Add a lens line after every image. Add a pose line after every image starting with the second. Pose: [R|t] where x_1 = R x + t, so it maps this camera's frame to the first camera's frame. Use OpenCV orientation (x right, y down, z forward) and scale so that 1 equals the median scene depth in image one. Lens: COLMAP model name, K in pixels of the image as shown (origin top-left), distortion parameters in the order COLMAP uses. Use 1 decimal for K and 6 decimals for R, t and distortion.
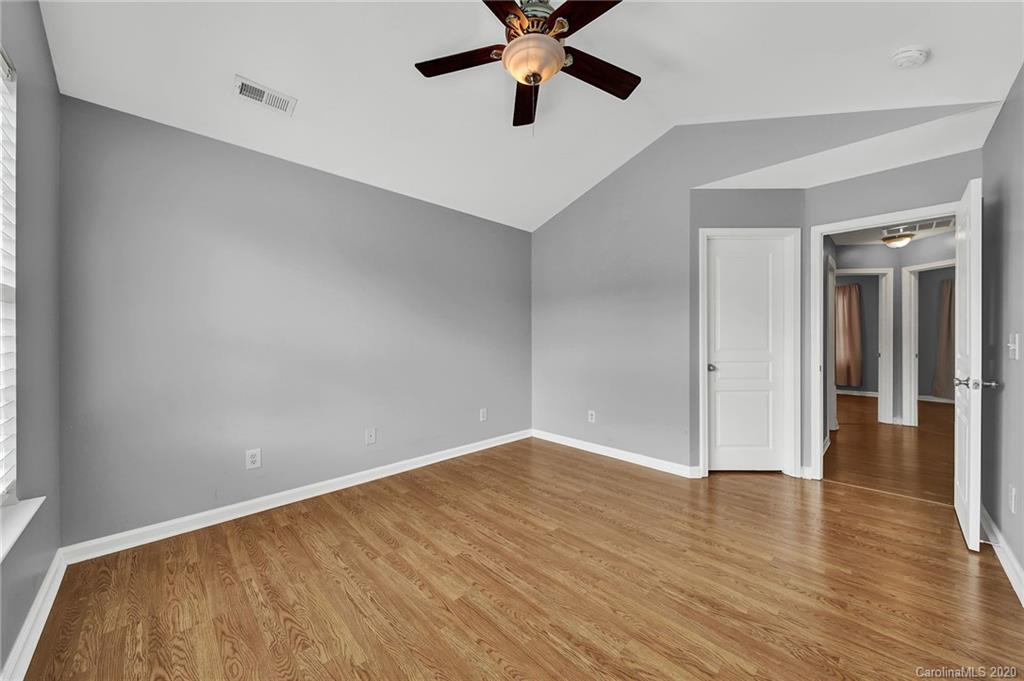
lens RADIAL K [[365.2, 0, 509.6], [0, 365.2, 339.5], [0, 0, 1]] dist [0.001596, -0.001079]
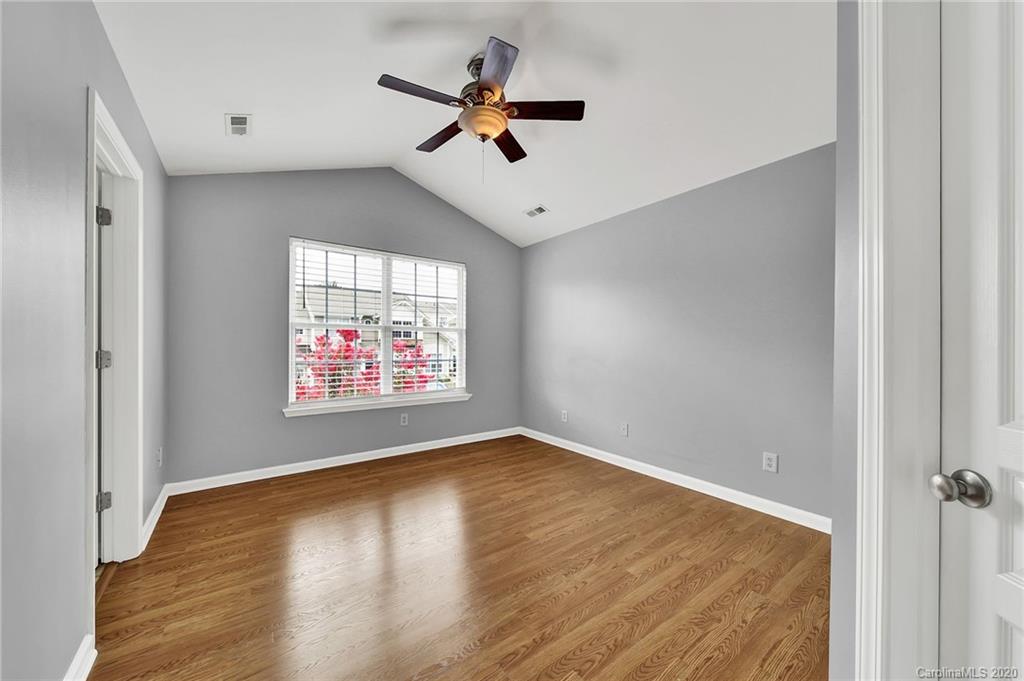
lens RADIAL K [[365.2, 0, 510.3], [0, 365.2, 343.5], [0, 0, 1]] dist [0.001596, -0.001079]
pose [[-0.134113, -0.001152, -0.990965, 0.937386], [-0.006334, 0.999980, -0.000305, -0.006180], [0.990946, 0.006236, -0.134118, 0.906098]]
